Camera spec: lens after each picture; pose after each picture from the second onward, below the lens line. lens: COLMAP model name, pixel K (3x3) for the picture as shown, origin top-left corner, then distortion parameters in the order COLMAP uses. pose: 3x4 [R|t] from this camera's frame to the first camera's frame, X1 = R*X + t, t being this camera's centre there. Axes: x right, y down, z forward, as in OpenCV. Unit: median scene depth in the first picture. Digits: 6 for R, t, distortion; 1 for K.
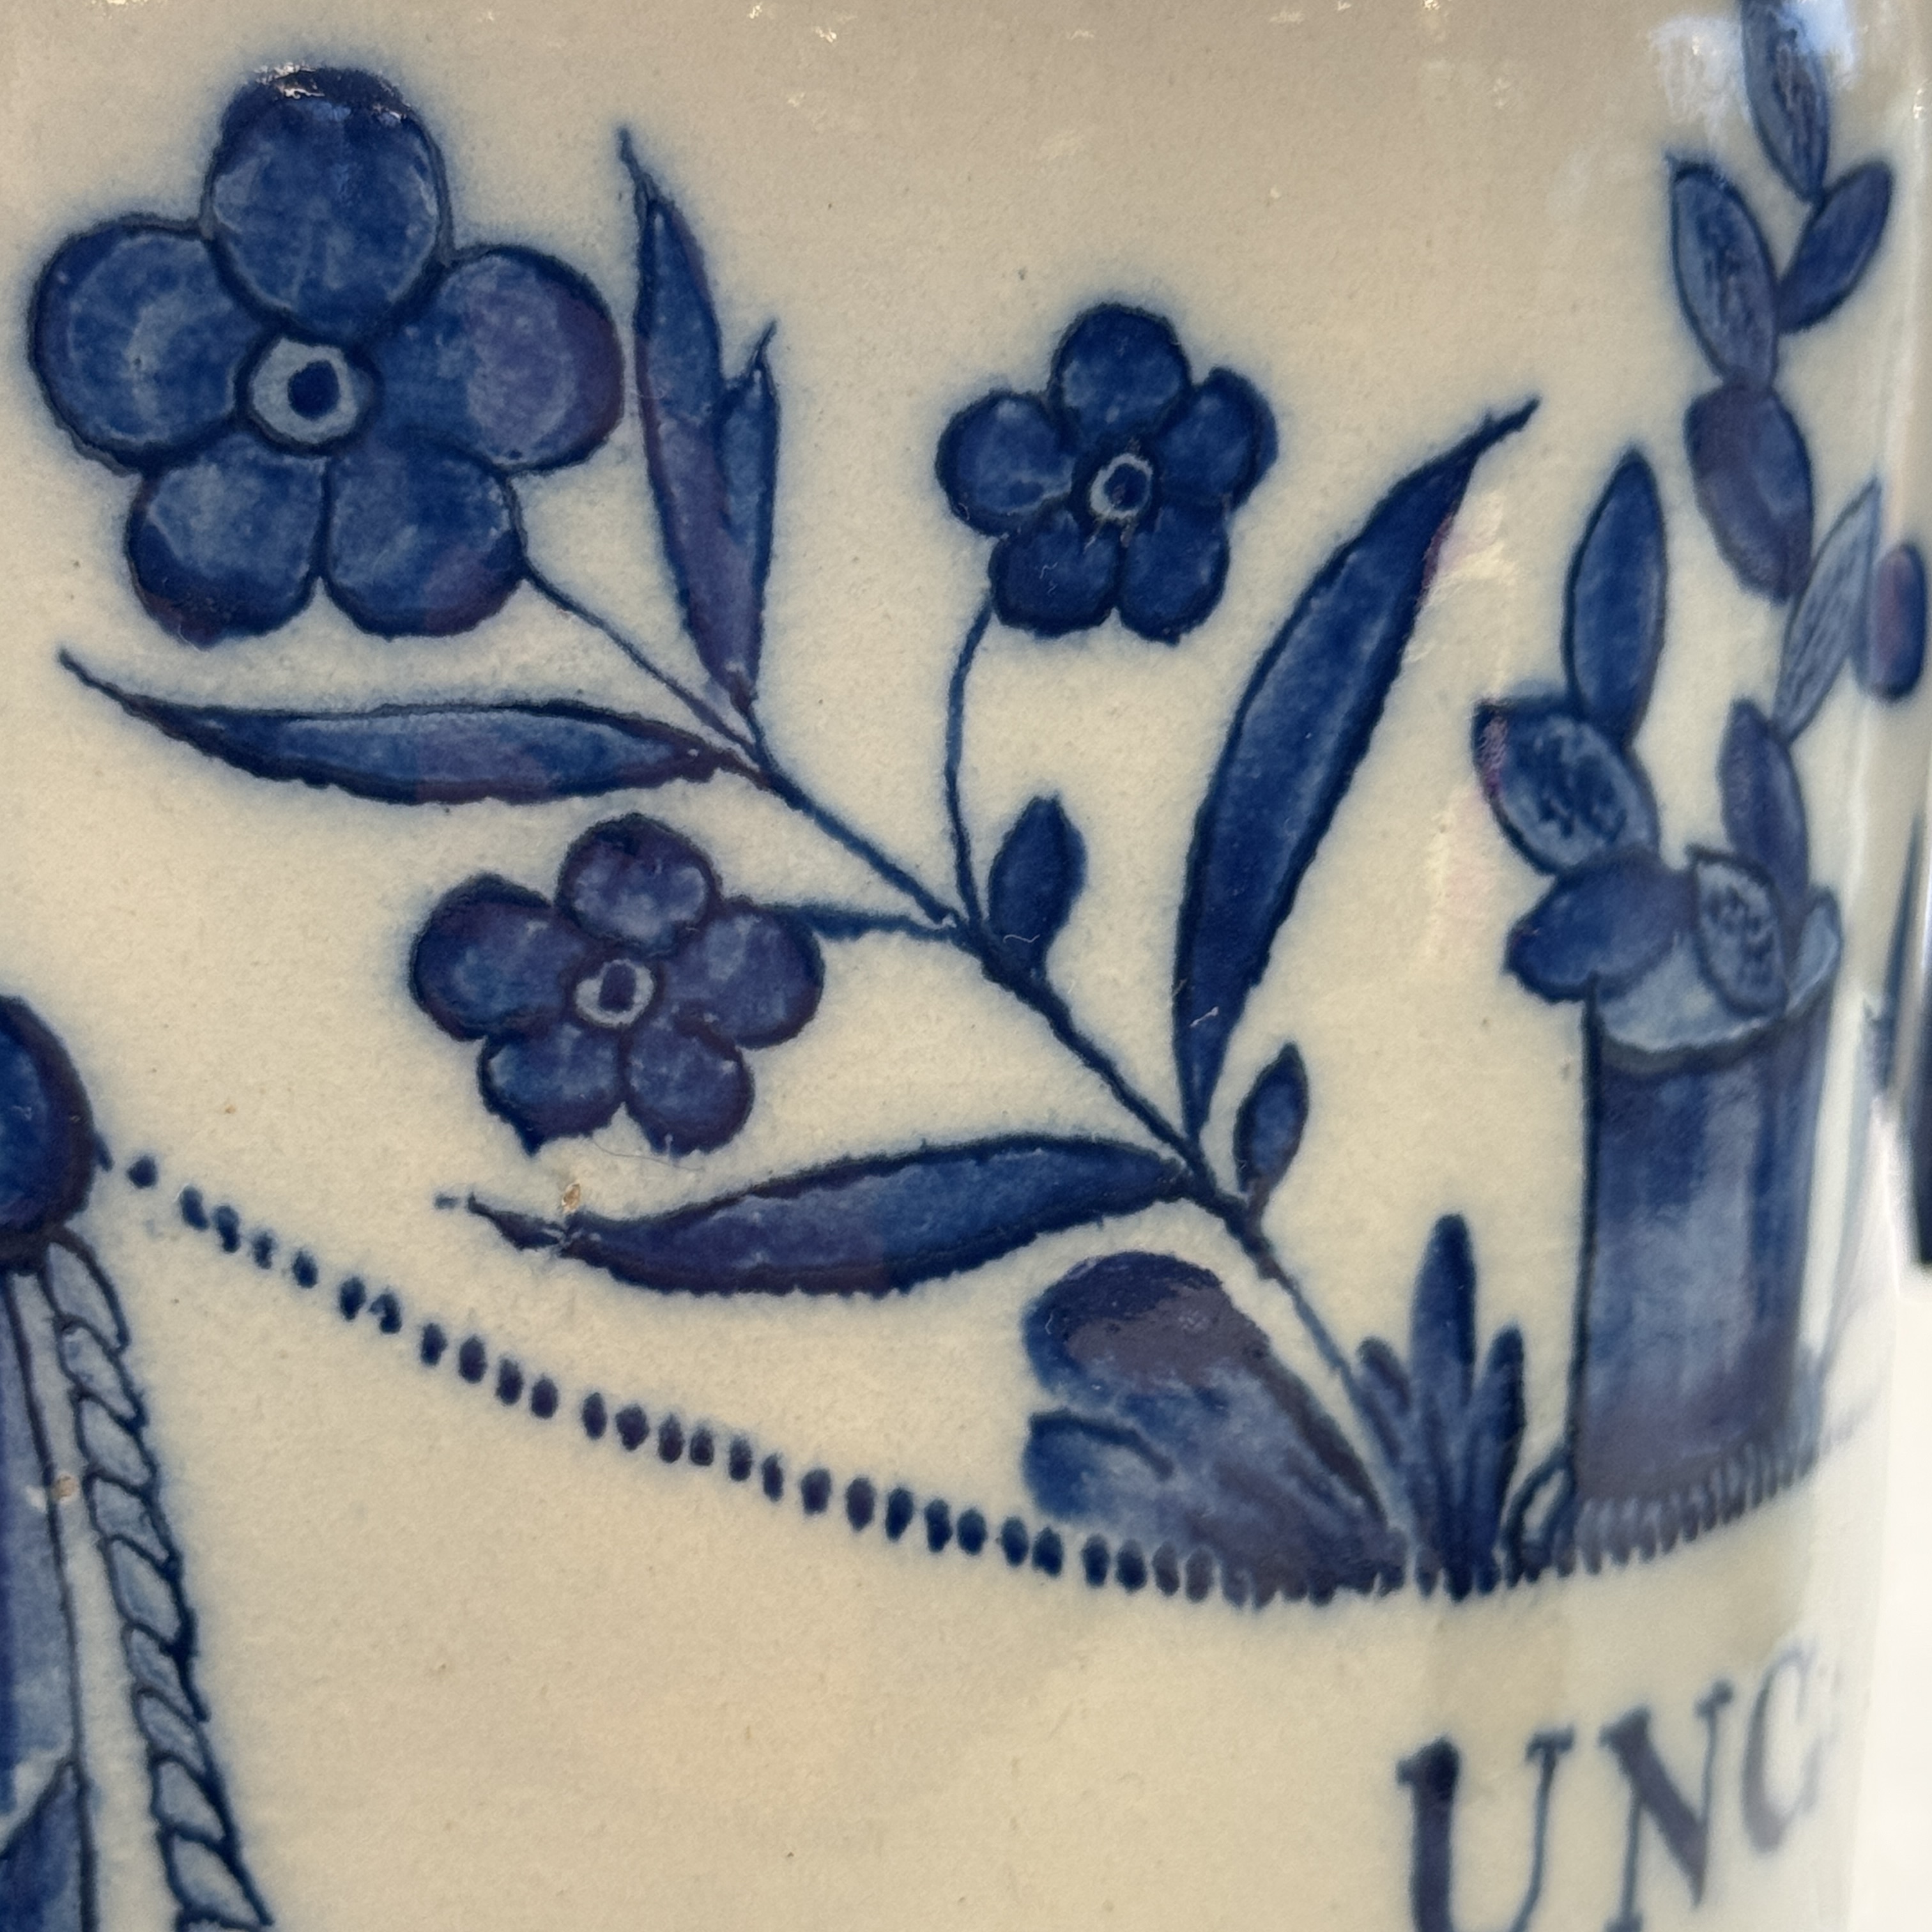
lens RADIAL K [[5327.7, 0, 968.3], [0, 5327.7, 967.7], [0, 0, 1]] dist [0.163304, 0.000000]
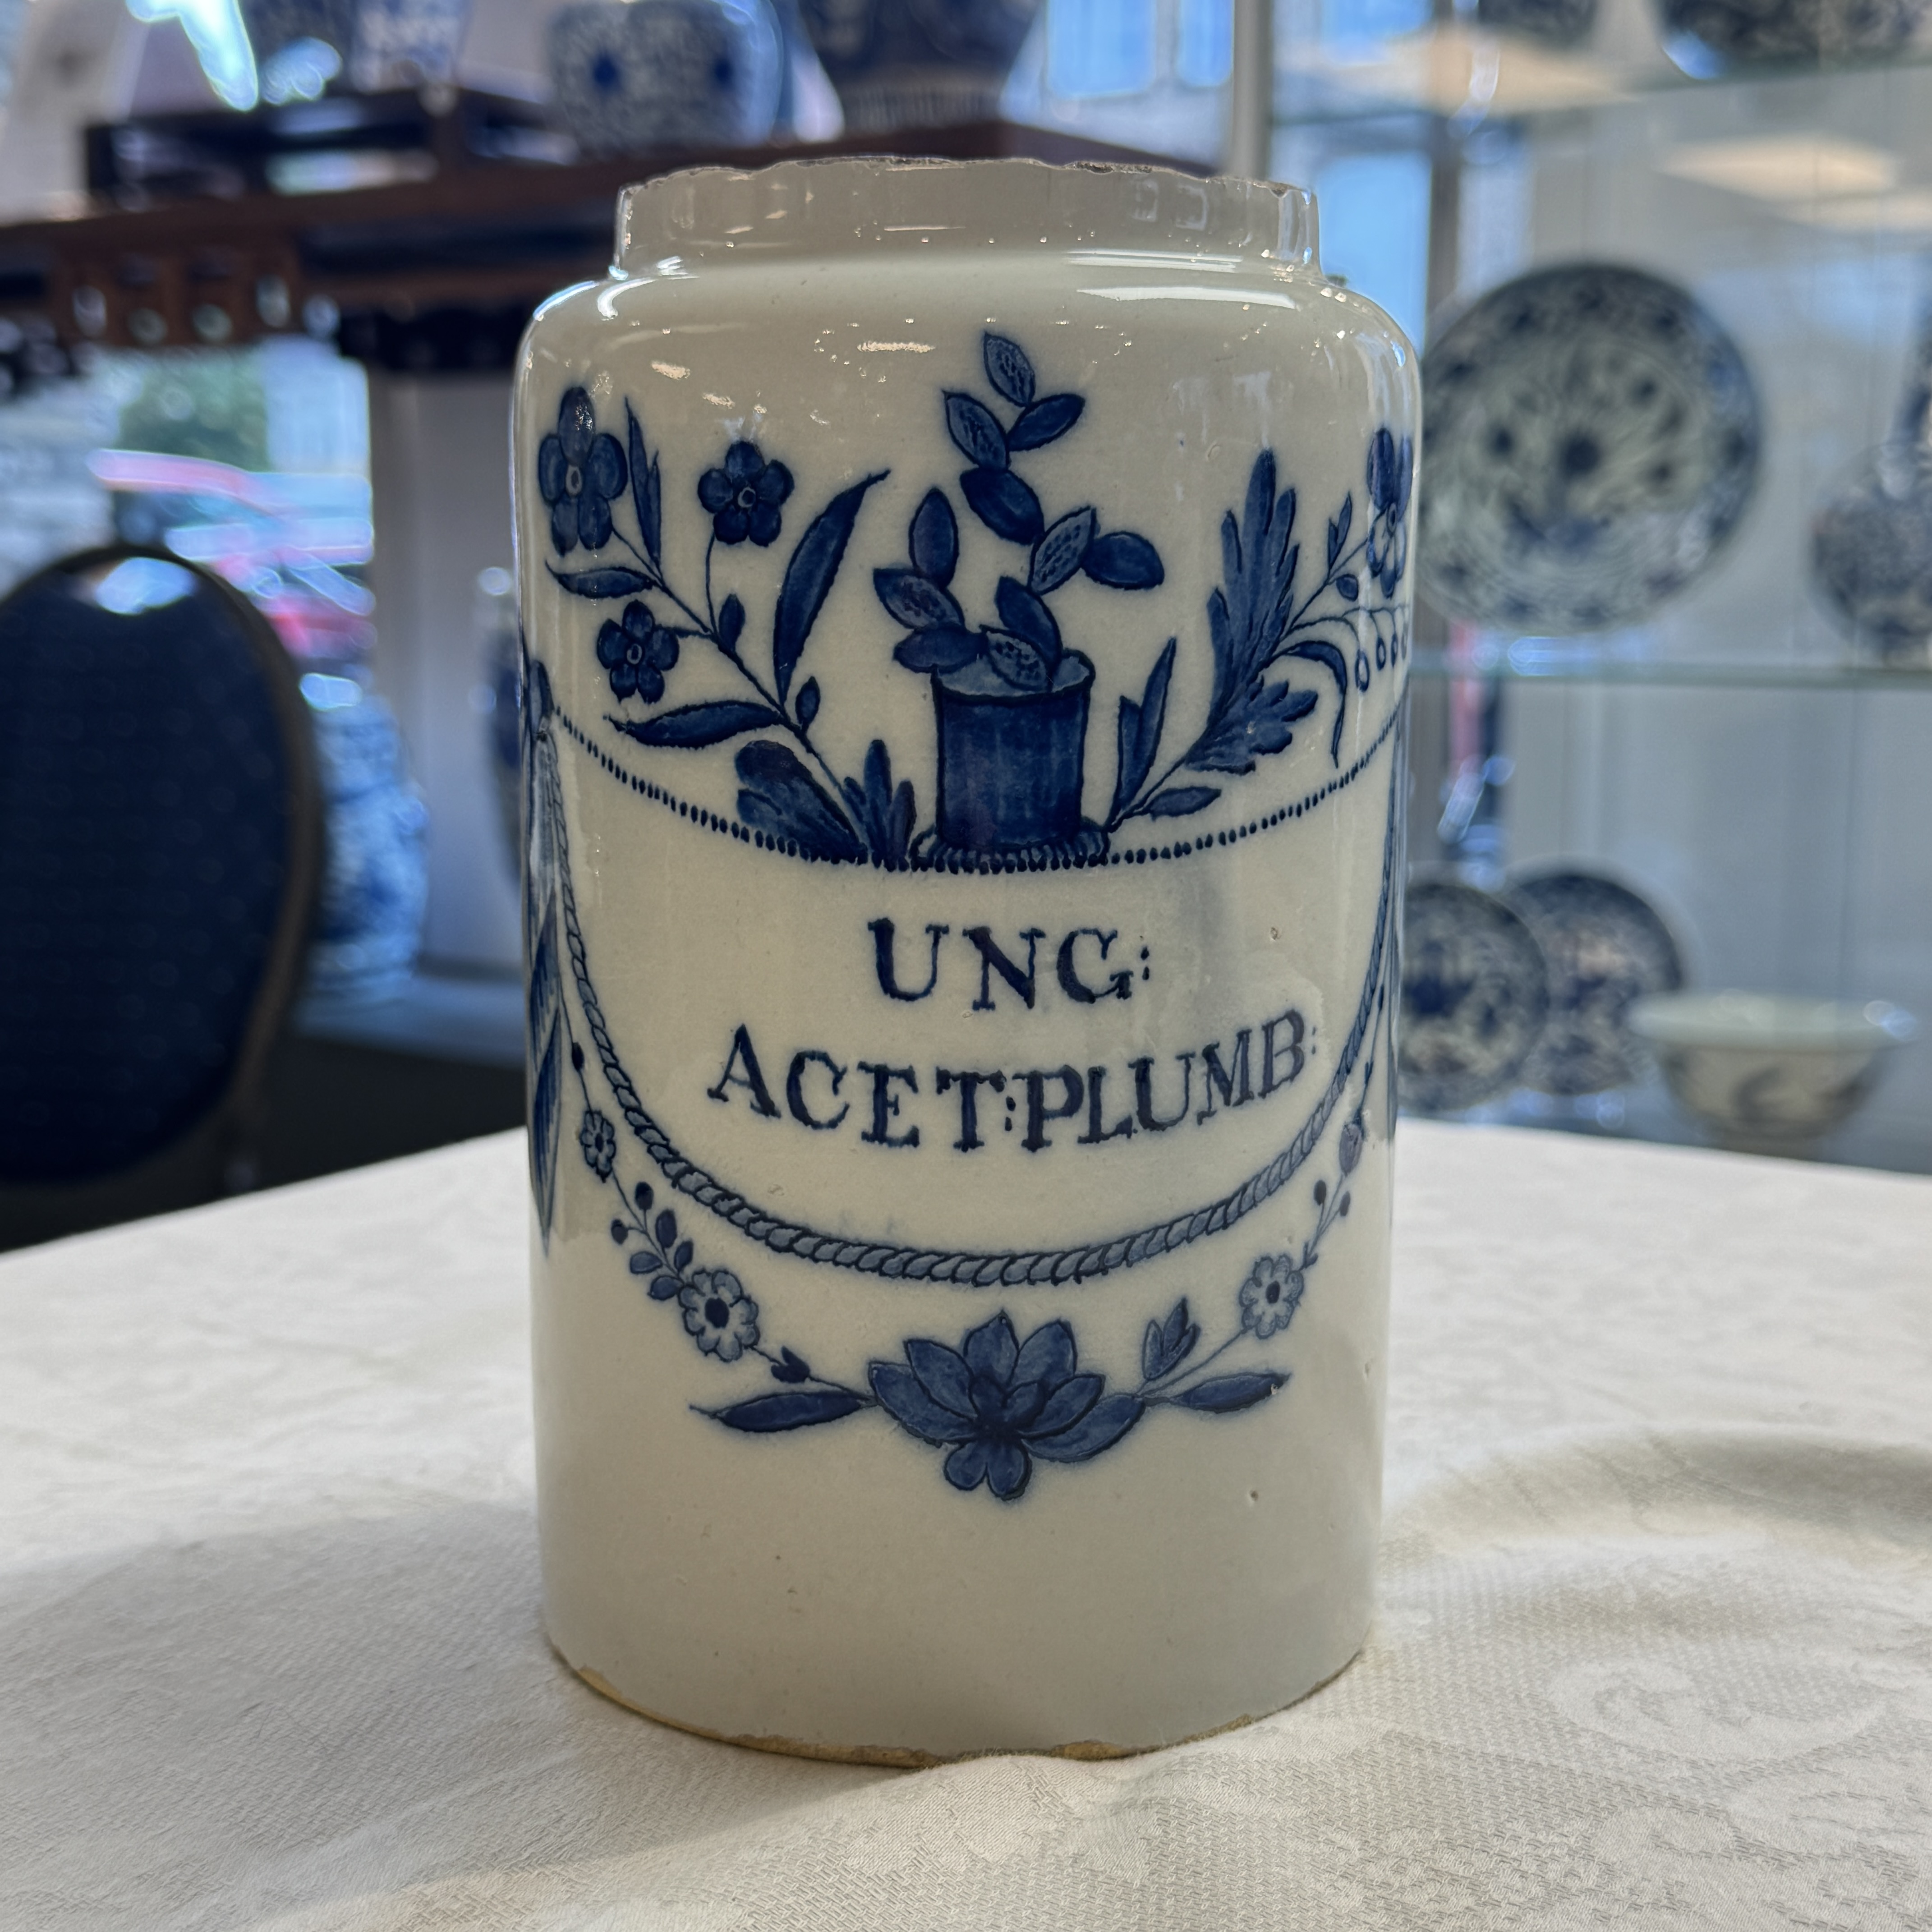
lens RADIAL K [[2940.1, 0, 928.2], [0, 2940.1, 984.8], [0, 0, 1]] dist [0.071925, 0.000000]
pose [[0.705435, 0.060524, -0.706185, 1.363095], [-0.106056, 0.994144, -0.020739, 0.226647], [0.700795, 0.089525, 0.707723, -0.172000]]
